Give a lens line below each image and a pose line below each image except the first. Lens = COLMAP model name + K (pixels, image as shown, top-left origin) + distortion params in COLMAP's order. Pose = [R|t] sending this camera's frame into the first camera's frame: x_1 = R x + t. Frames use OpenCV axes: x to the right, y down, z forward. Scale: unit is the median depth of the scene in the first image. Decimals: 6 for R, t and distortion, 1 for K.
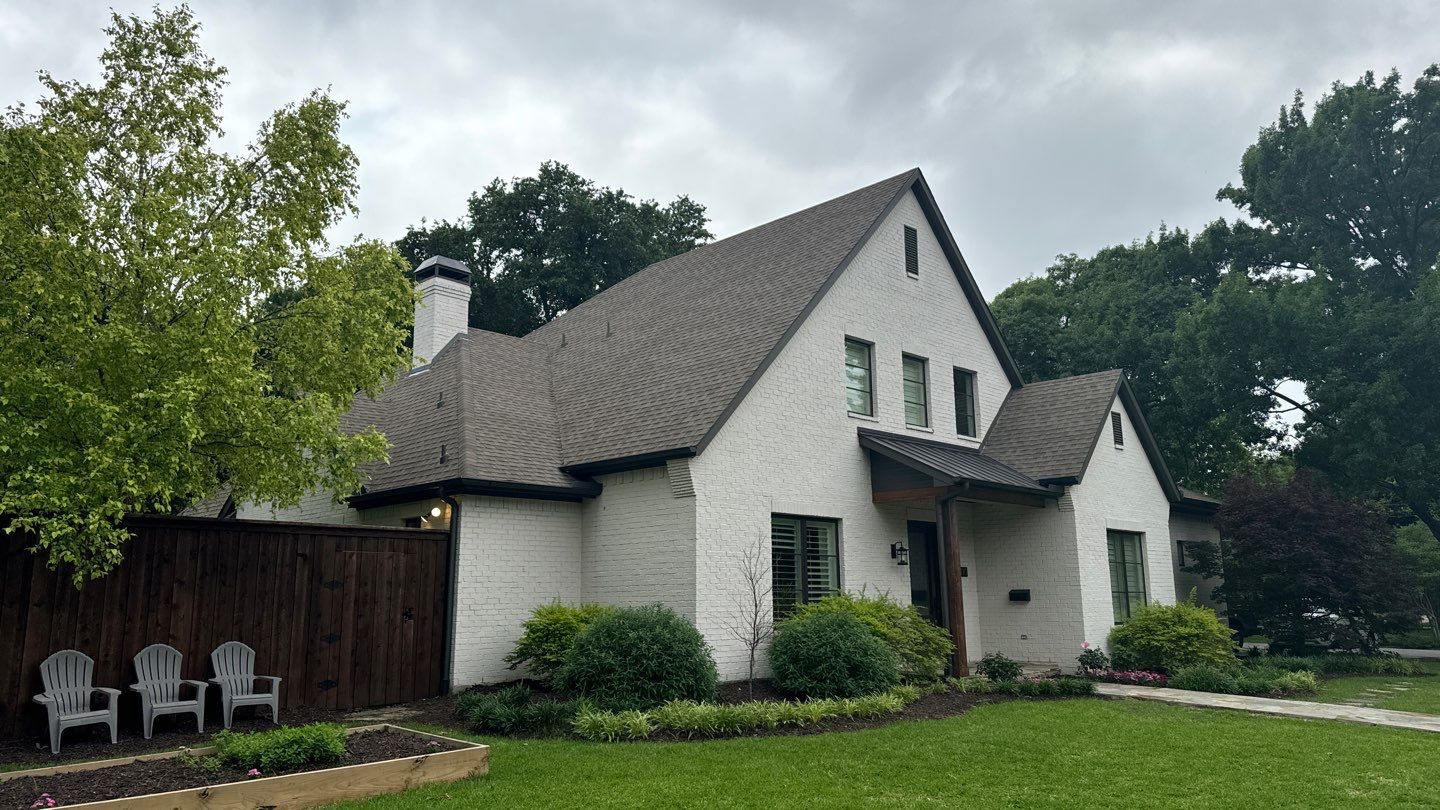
lens RADIAL K [[1030.6, 0, 720.6], [0, 1030.6, 394.8], [0, 0, 1]] dist [0.048715, -0.021931]
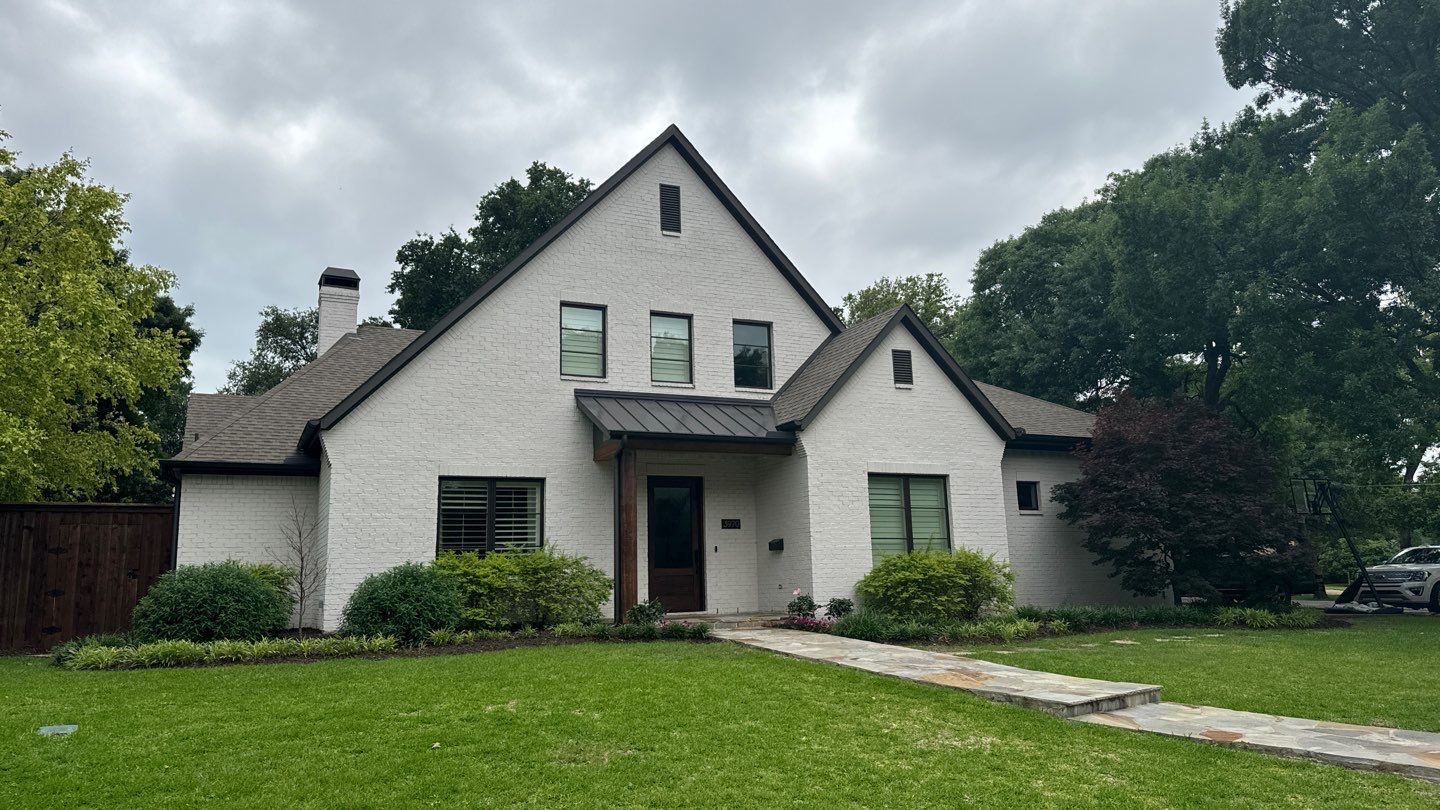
lens RADIAL K [[1030.6, 0, 722.7], [0, 1030.6, 413.5], [0, 0, 1]] dist [0.048715, -0.021931]
pose [[0.935478, -0.073553, -0.345646, 0.646947], [0.086750, 0.995968, 0.022843, 0.046070], [0.342573, -0.051354, 0.938087, 0.079644]]
